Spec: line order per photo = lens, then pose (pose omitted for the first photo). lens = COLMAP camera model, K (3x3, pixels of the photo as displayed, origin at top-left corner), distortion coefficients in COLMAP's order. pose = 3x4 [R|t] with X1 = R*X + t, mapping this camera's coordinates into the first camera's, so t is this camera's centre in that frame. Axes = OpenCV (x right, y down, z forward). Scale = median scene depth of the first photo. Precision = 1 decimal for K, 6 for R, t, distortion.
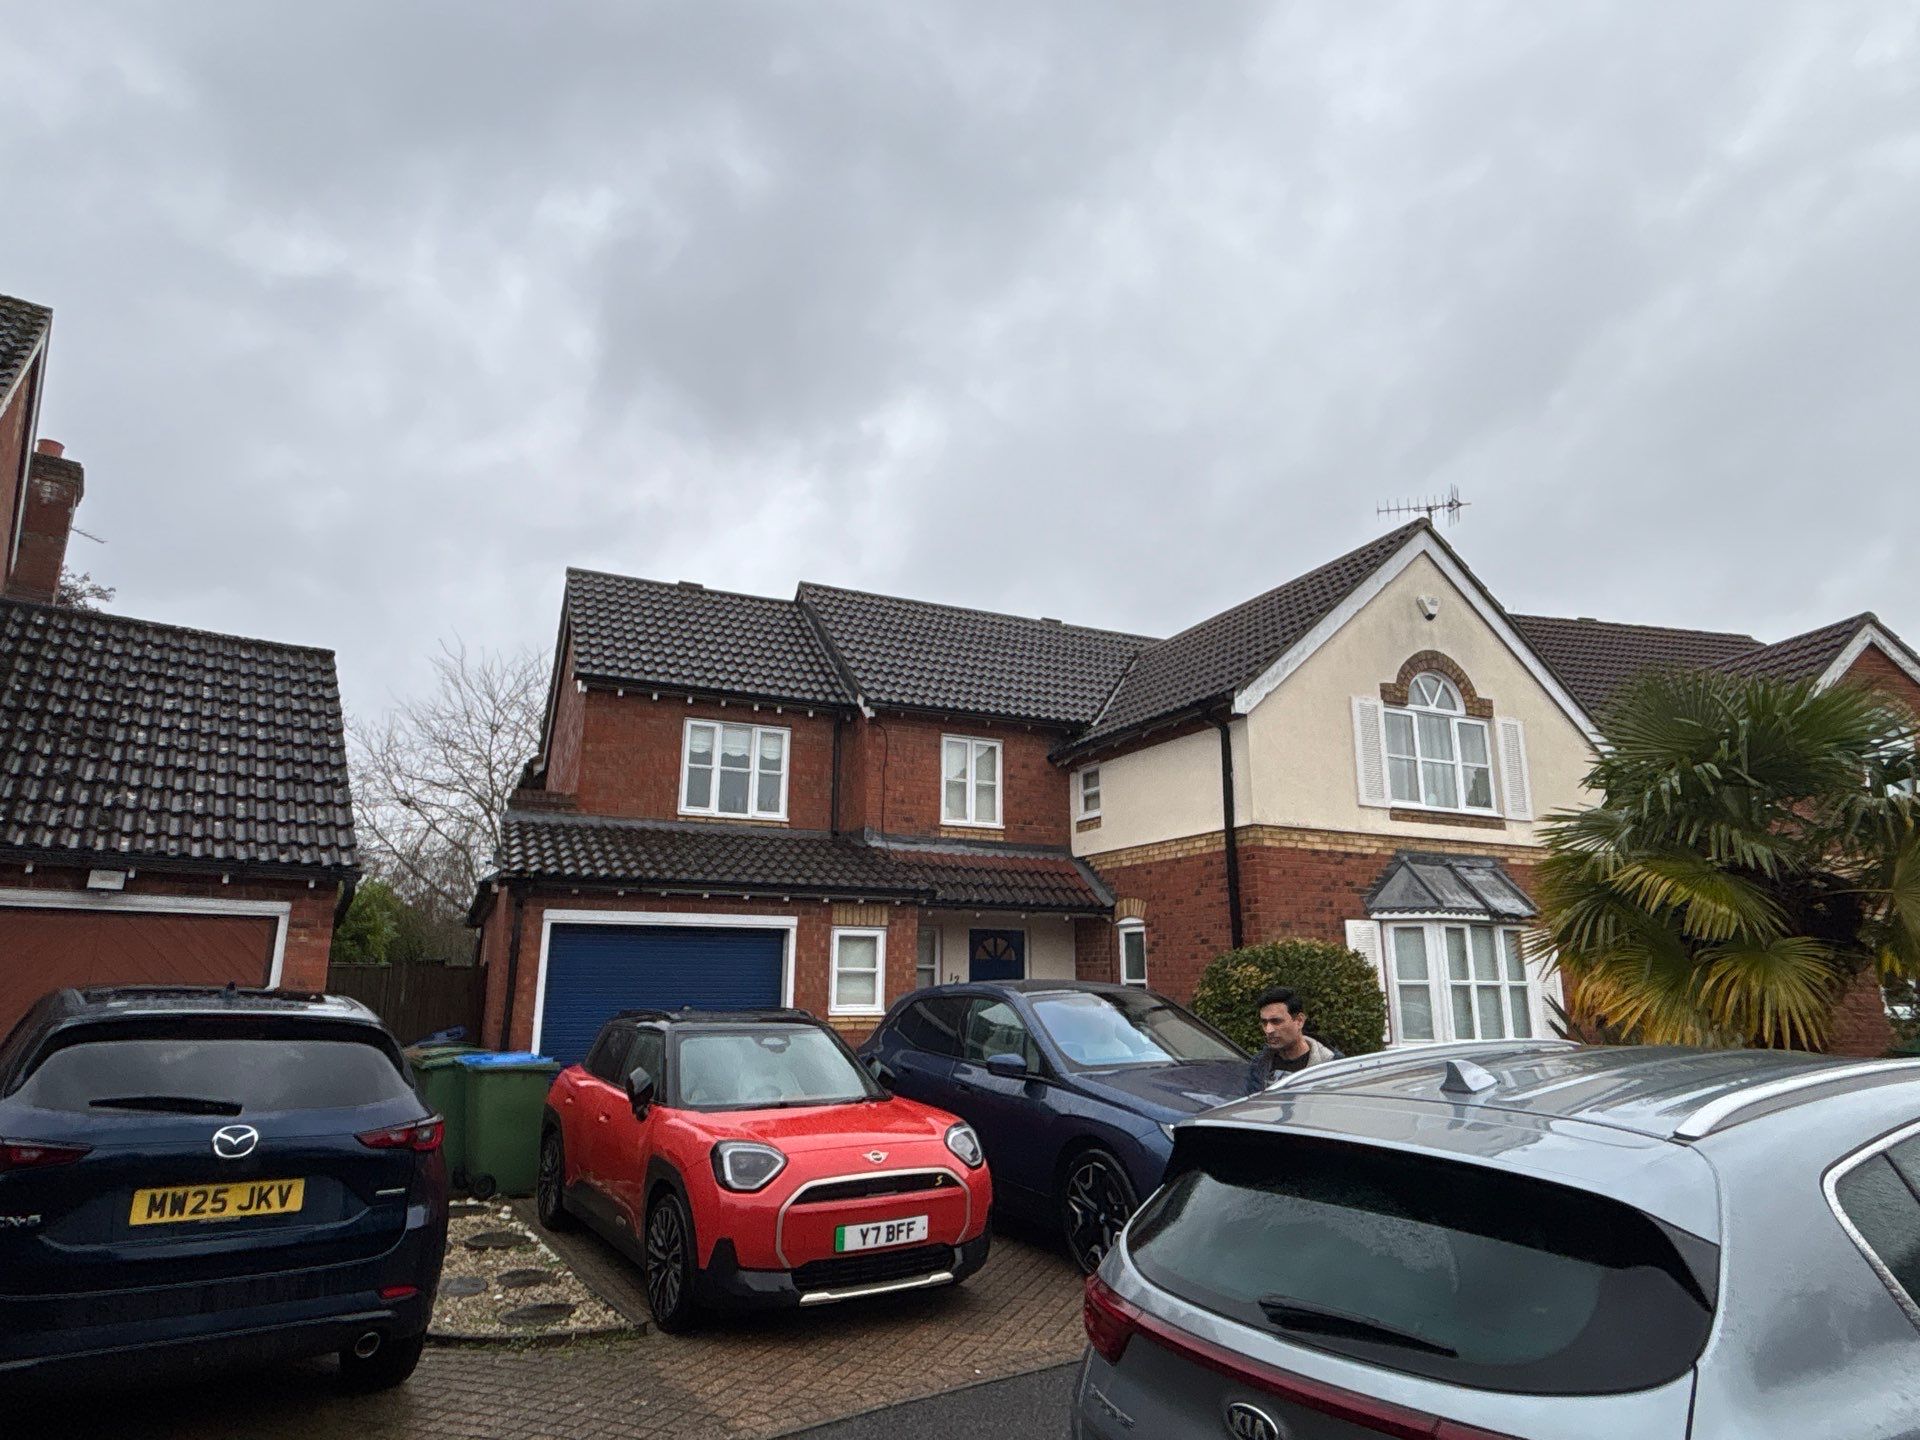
lens RADIAL K [[1094.6, 0, 959.6], [0, 1094.6, 706.7], [0, 0, 1]] dist [0.021600, -0.003778]
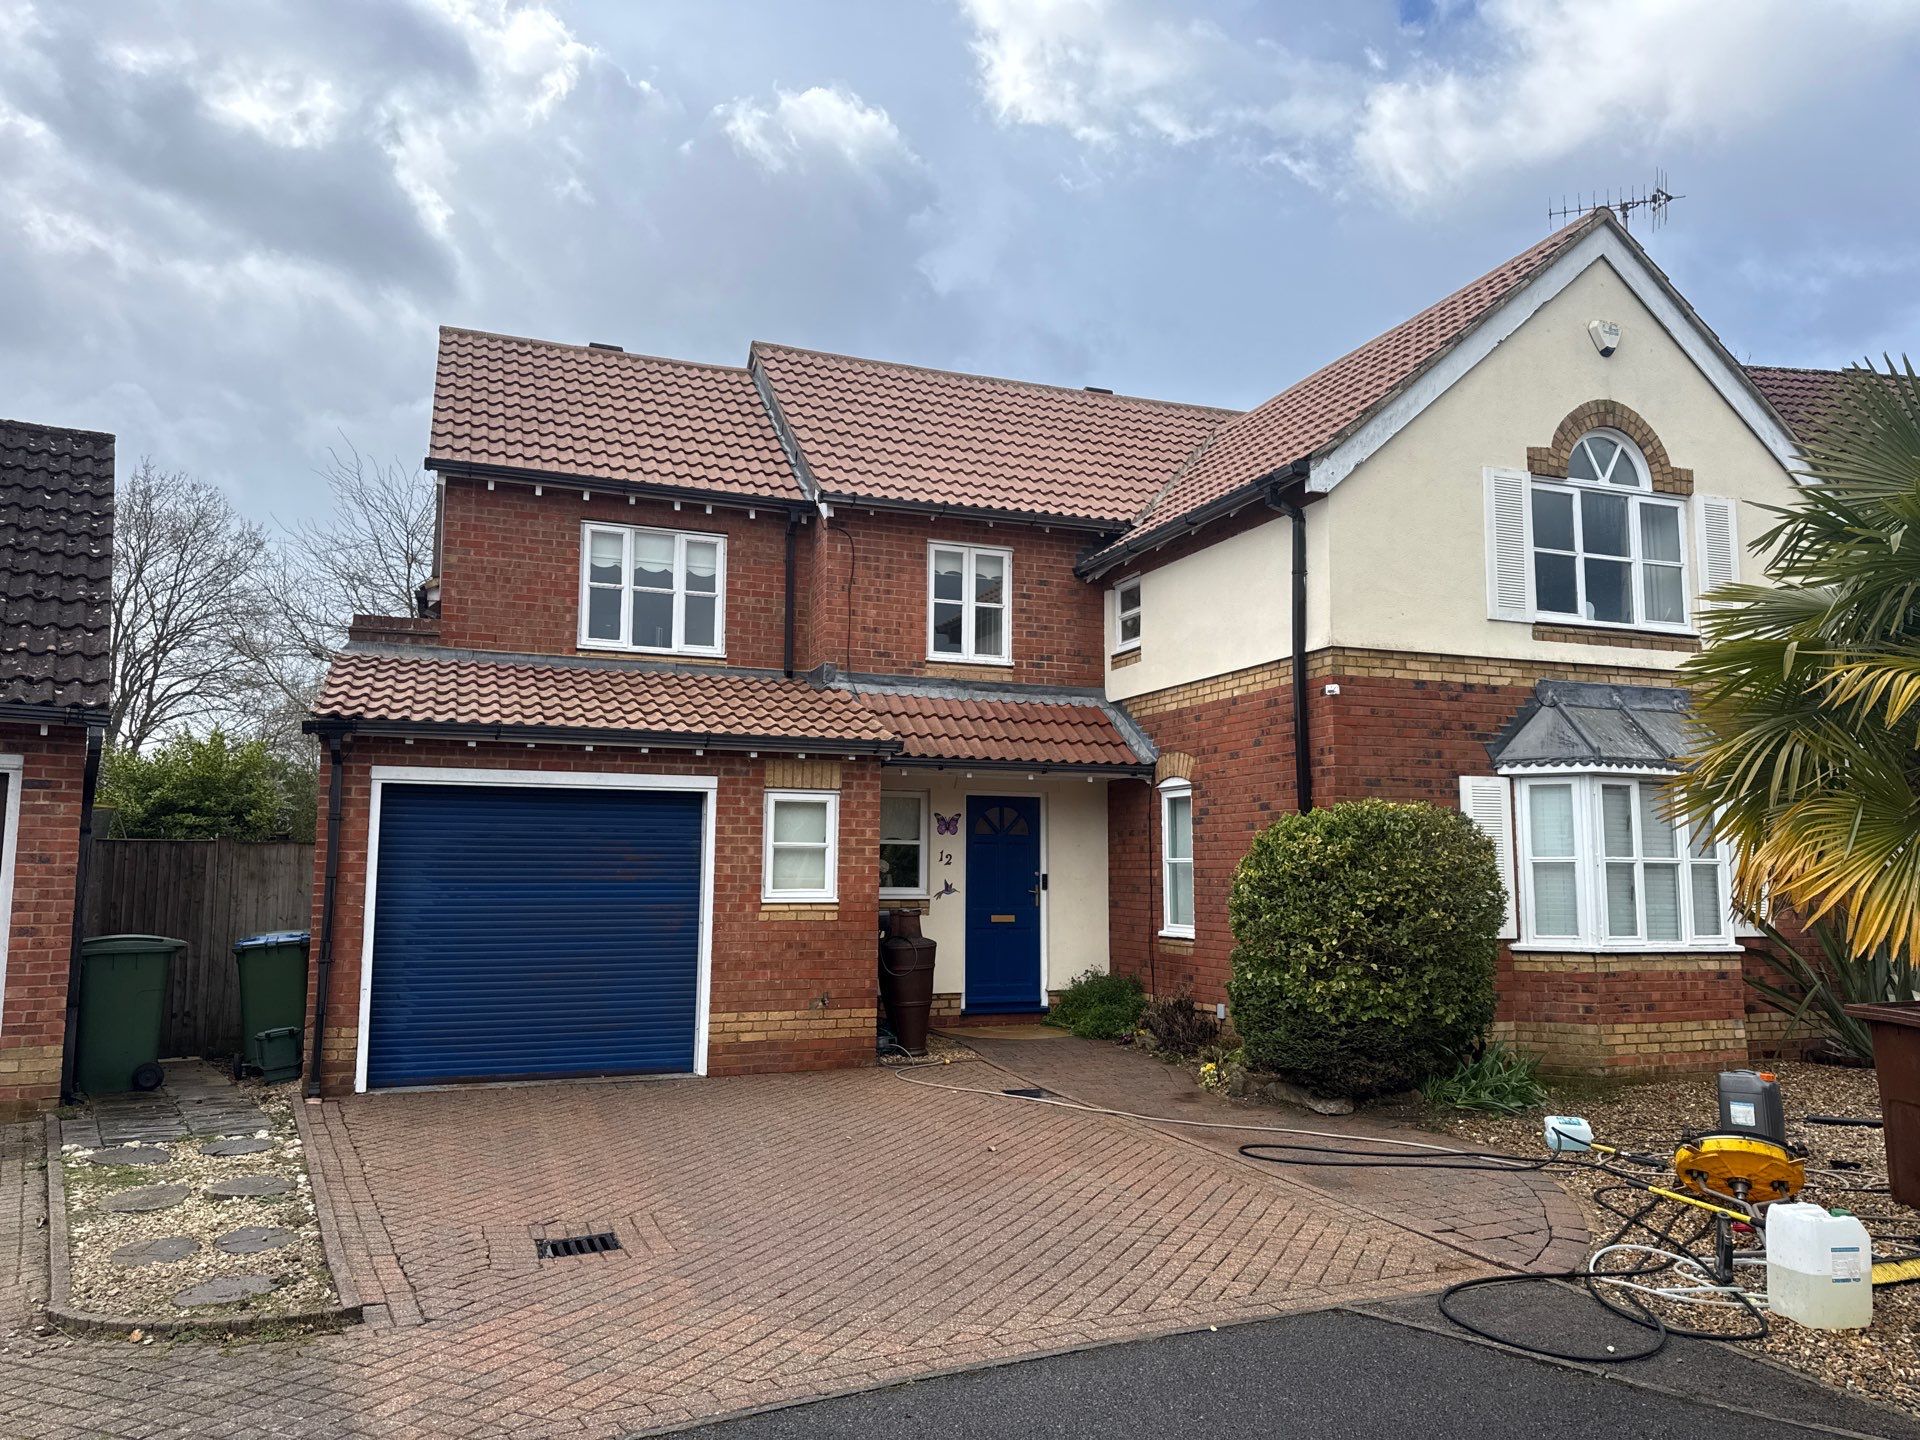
lens RADIAL K [[1333.1, 0, 974.6], [0, 1333.1, 710.9], [0, 0, 1]] dist [0.061530, -0.069844]
pose [[0.997676, -0.009251, -0.067498, 0.084989], [0.017337, 0.992596, 0.120220, 0.036322], [0.065887, -0.121111, 0.990450, 0.097989]]
